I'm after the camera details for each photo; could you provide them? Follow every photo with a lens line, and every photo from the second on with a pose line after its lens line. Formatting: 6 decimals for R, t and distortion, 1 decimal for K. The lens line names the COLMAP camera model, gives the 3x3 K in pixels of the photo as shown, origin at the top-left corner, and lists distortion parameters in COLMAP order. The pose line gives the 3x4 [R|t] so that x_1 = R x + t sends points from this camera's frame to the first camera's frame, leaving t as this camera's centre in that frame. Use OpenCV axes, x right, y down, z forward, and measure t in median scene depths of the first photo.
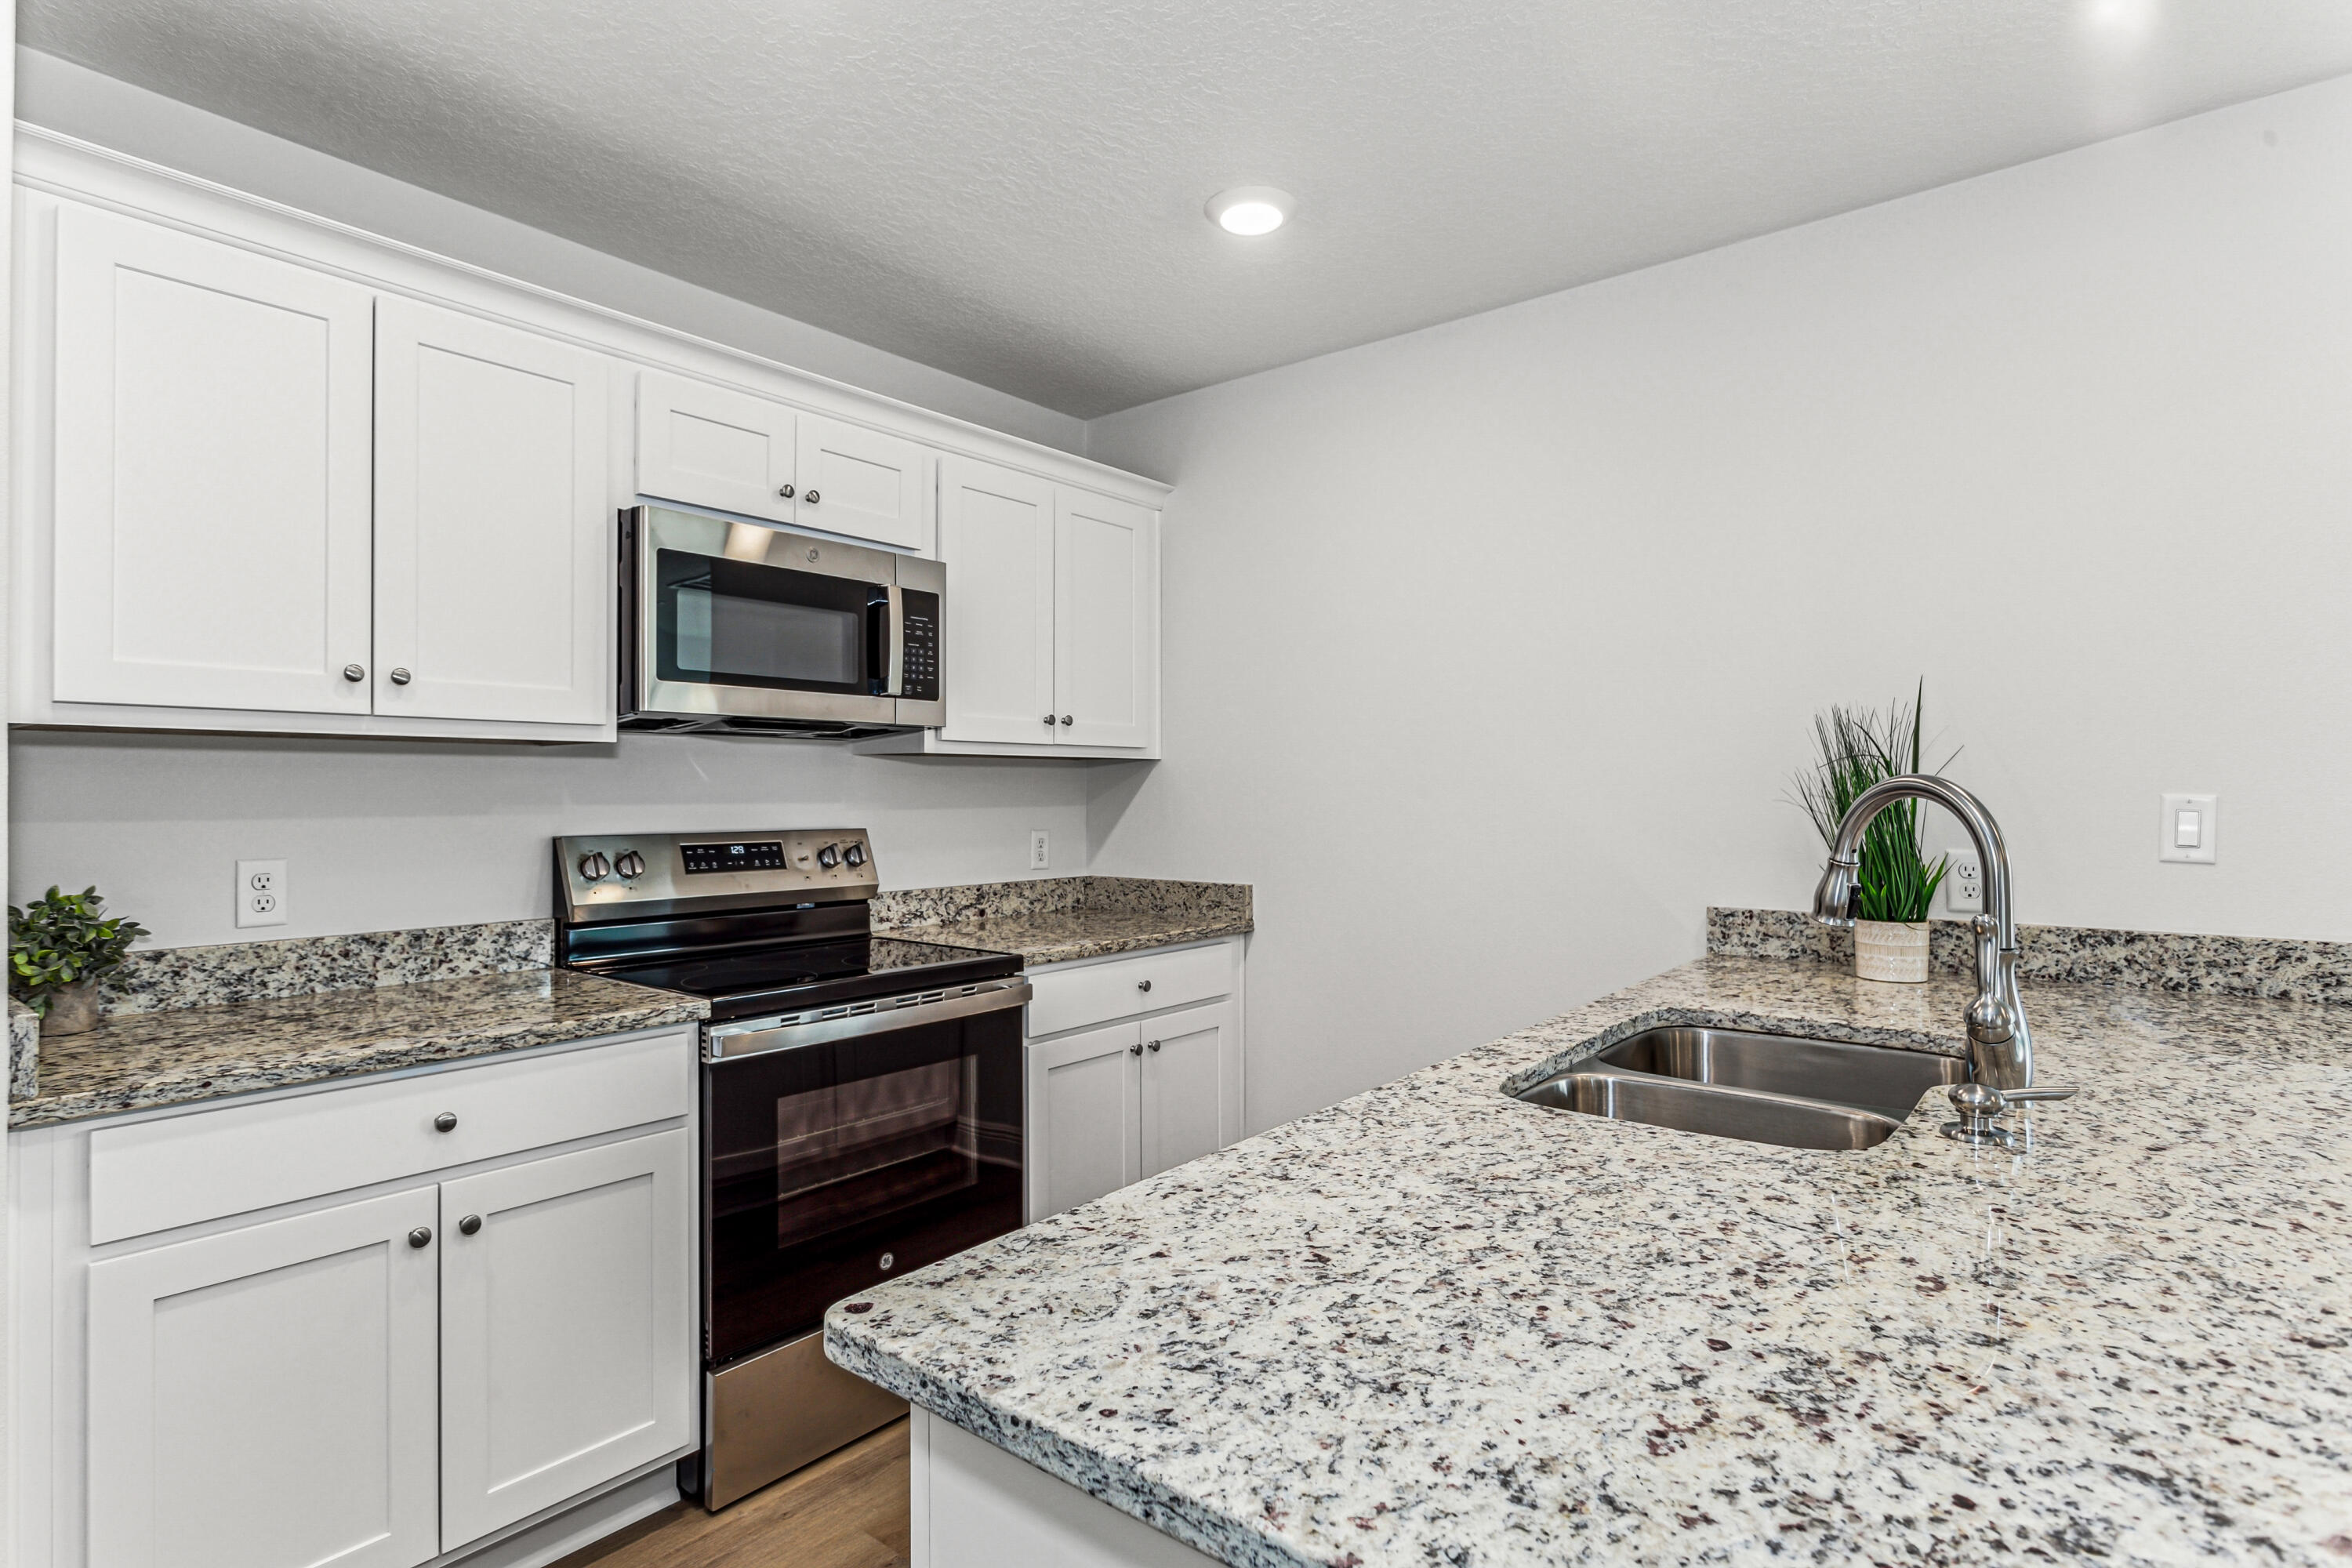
lens RADIAL K [[1172.0, 0, 1146.2], [0, 1172.0, 792.9], [0, 0, 1]] dist [-0.000605, 0.000164]
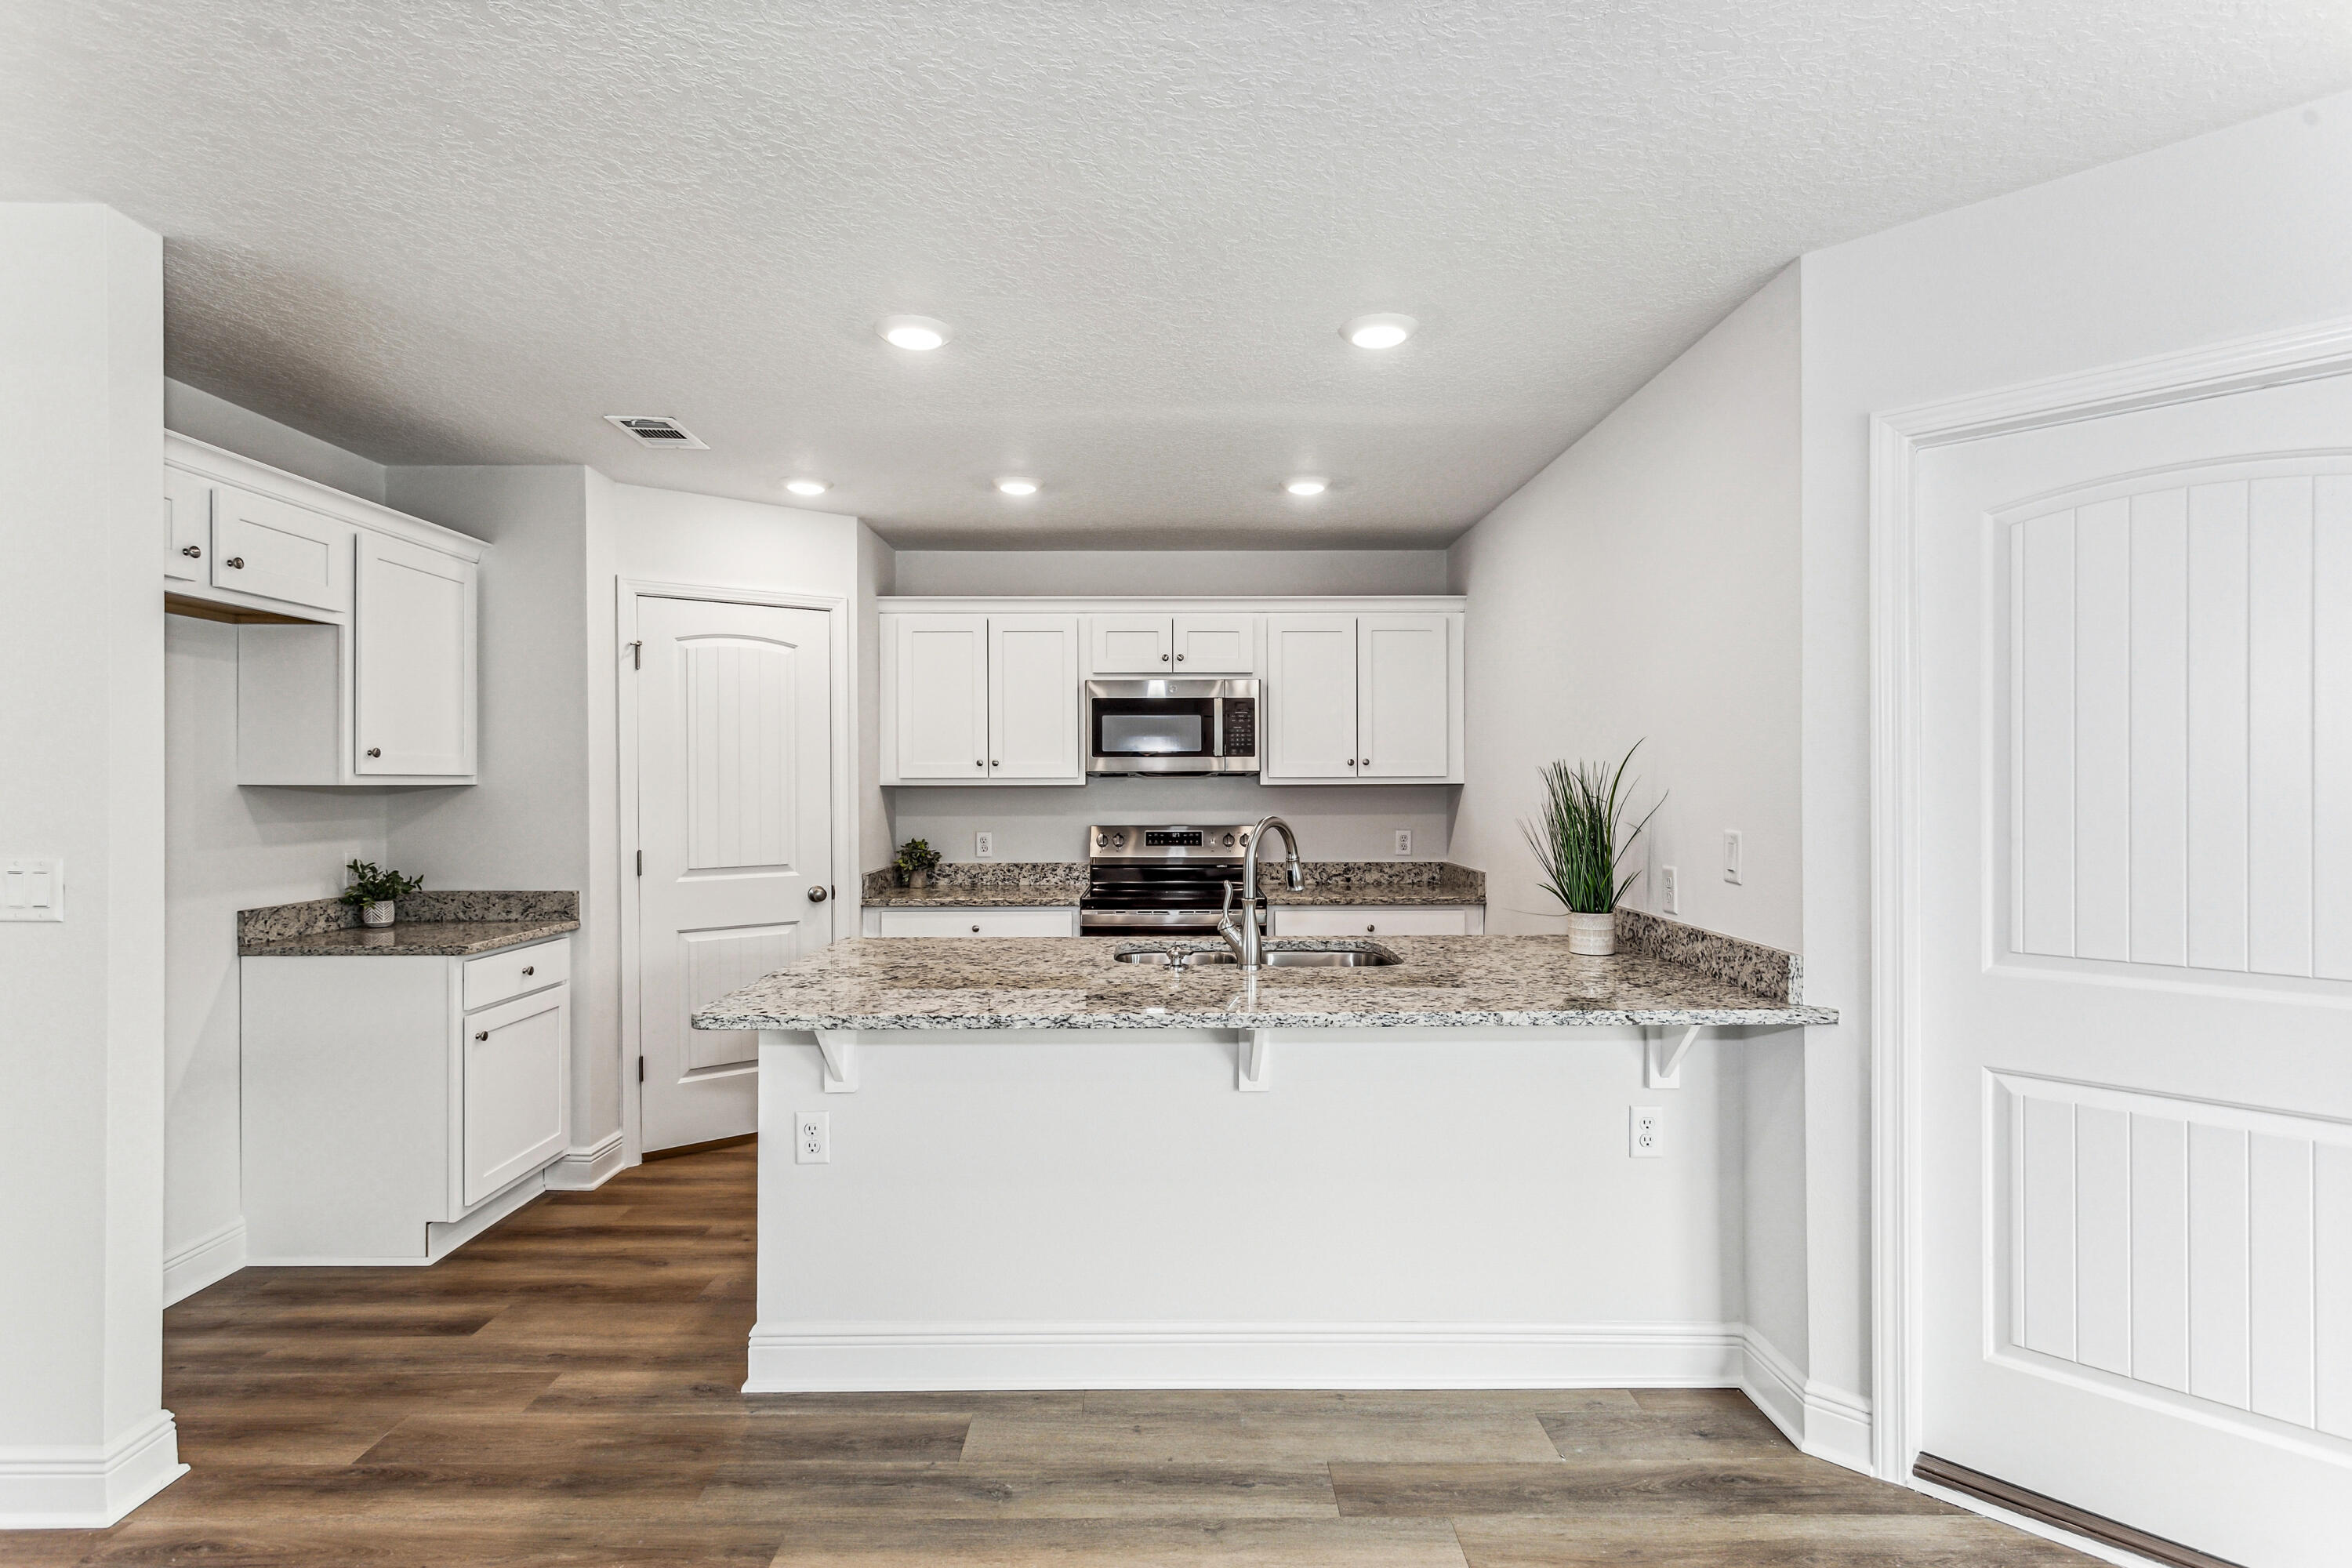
lens RADIAL K [[1125.5, 0, 1171.3], [0, 1125.5, 789.8], [0, 0, 1]] dist [0.000911, 0.000724]
pose [[0.646614, 0.004306, -0.762805, 1.192493], [0.001634, 0.999974, 0.007030, -0.044394], [0.762815, -0.005792, 0.646590, -0.248746]]
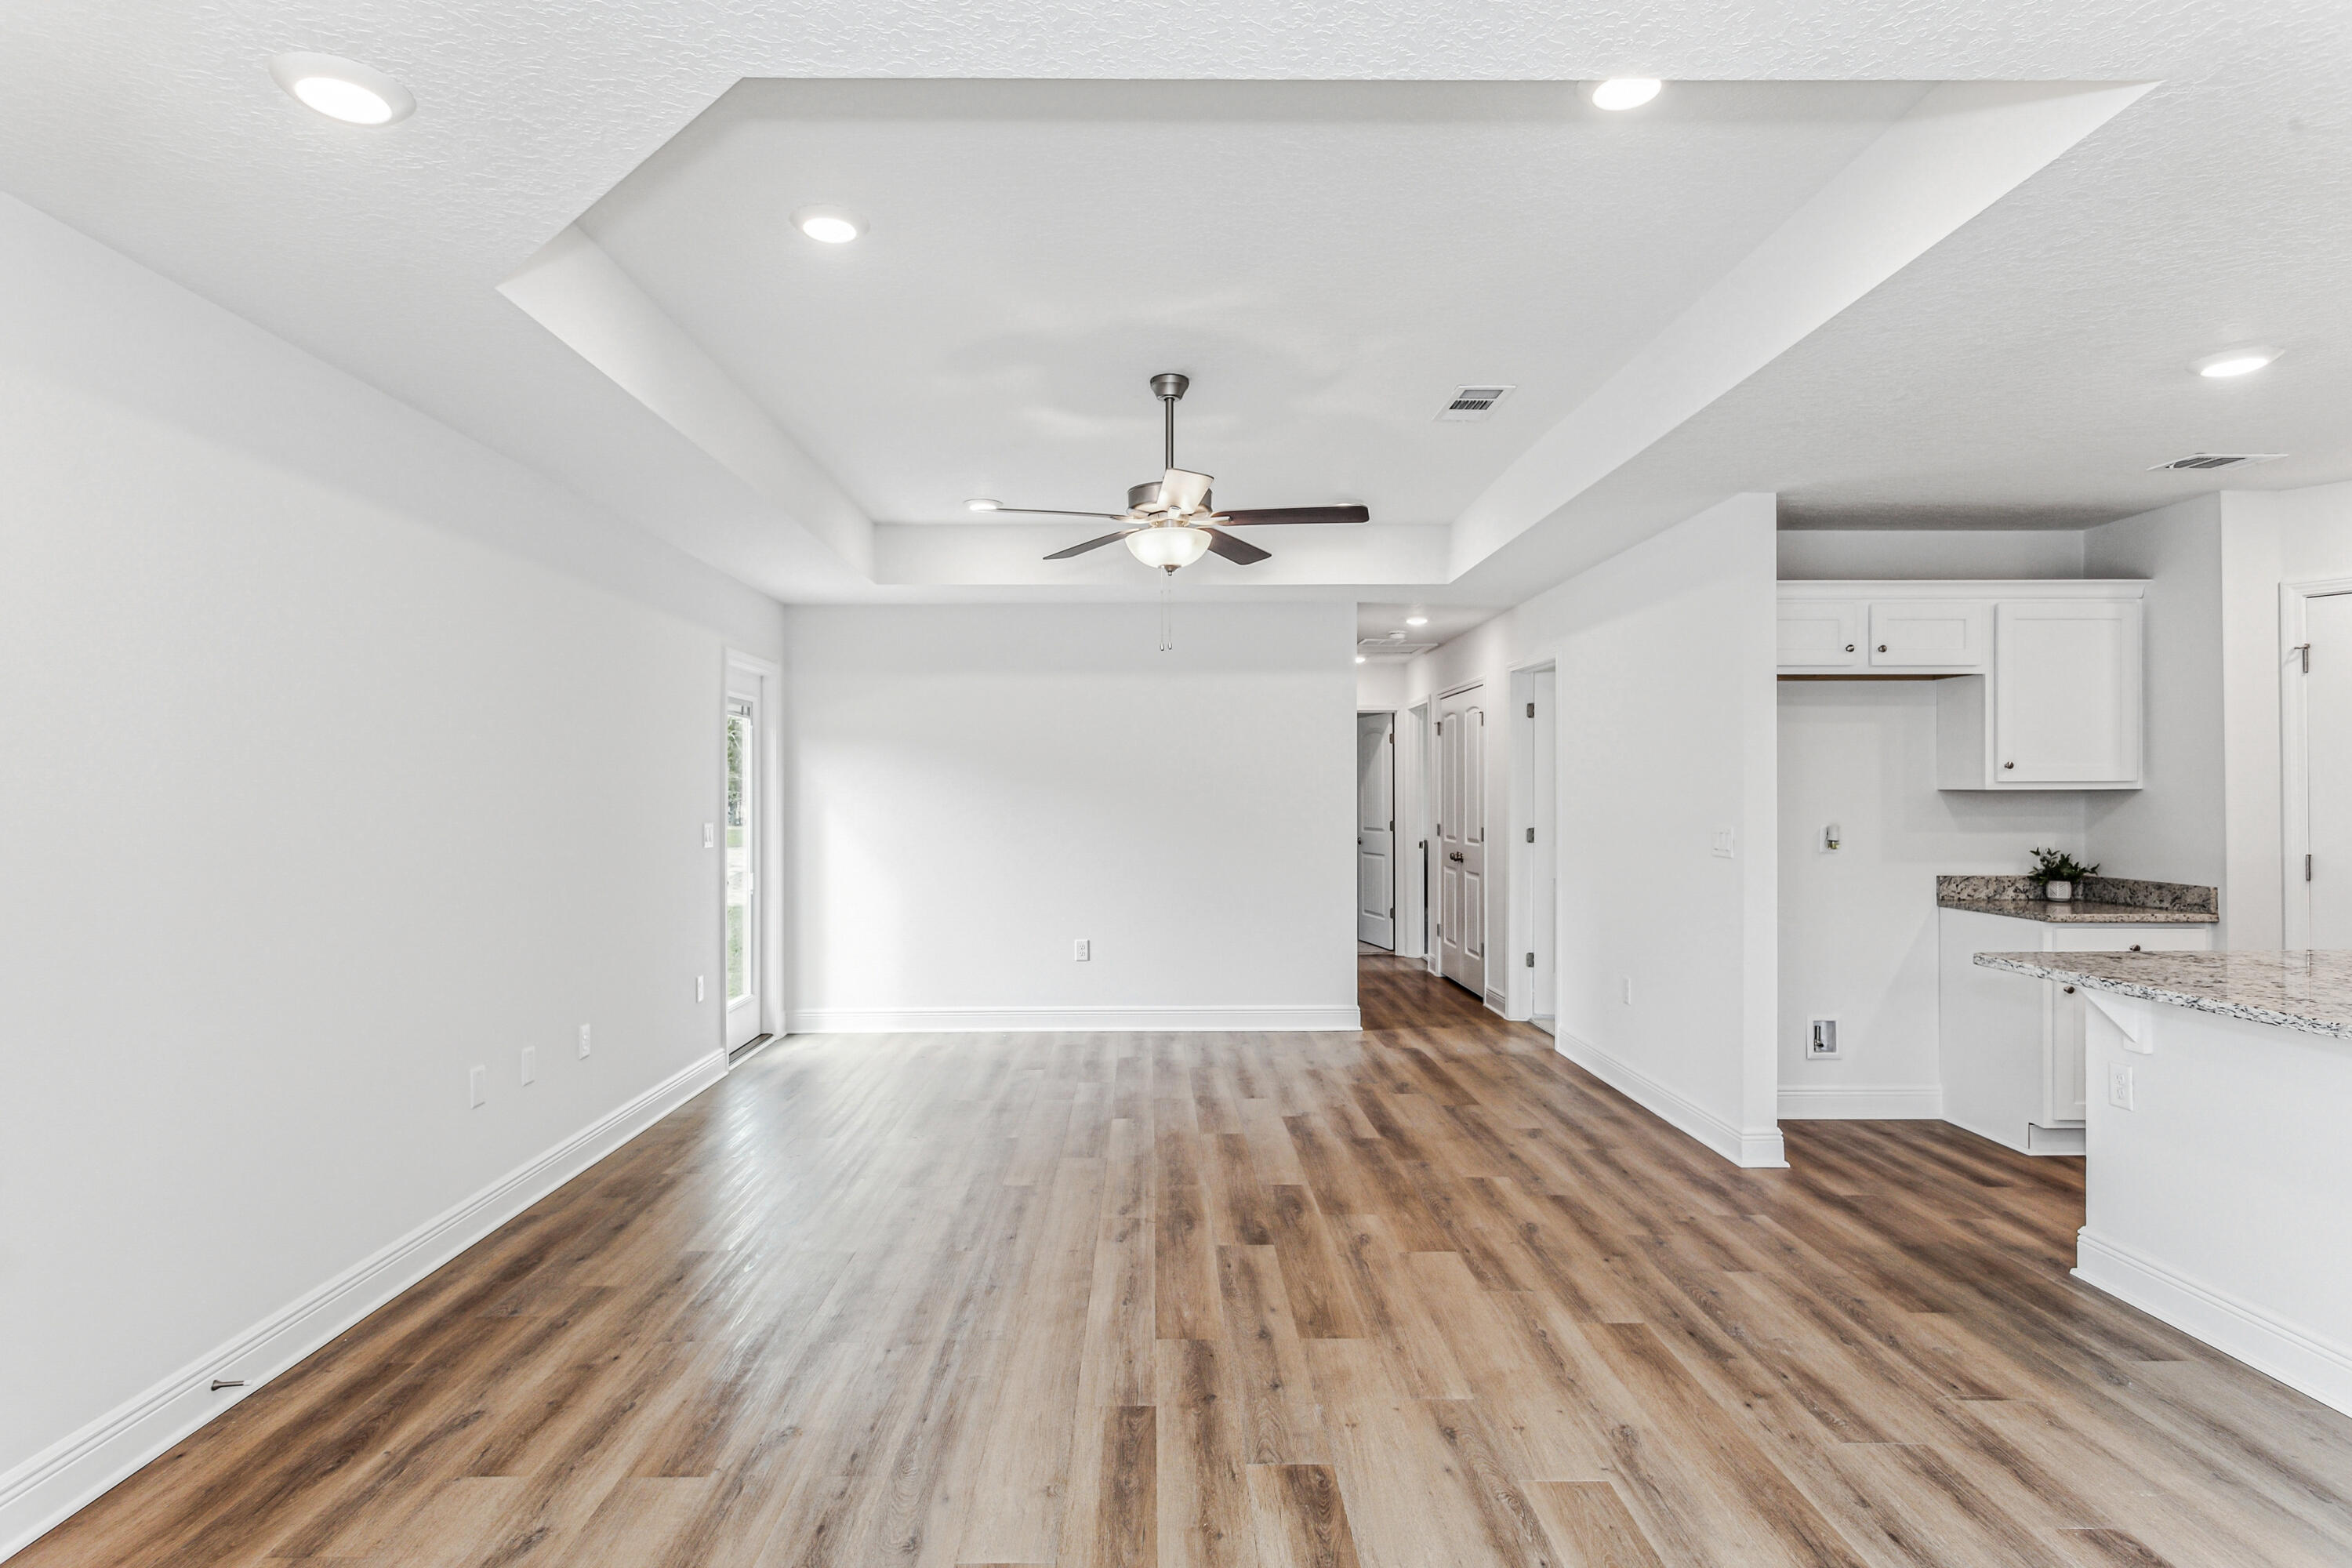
lens RADIAL K [[1221.0, 0, 1148.5], [0, 1221.0, 800.5], [0, 0, 1]] dist [-0.009442, 0.002803]
pose [[-0.768529, 0.008045, -0.639764, 1.840841], [0.005911, 0.999968, 0.005474, -0.043536], [0.639787, 0.000426, -0.768552, 0.490488]]
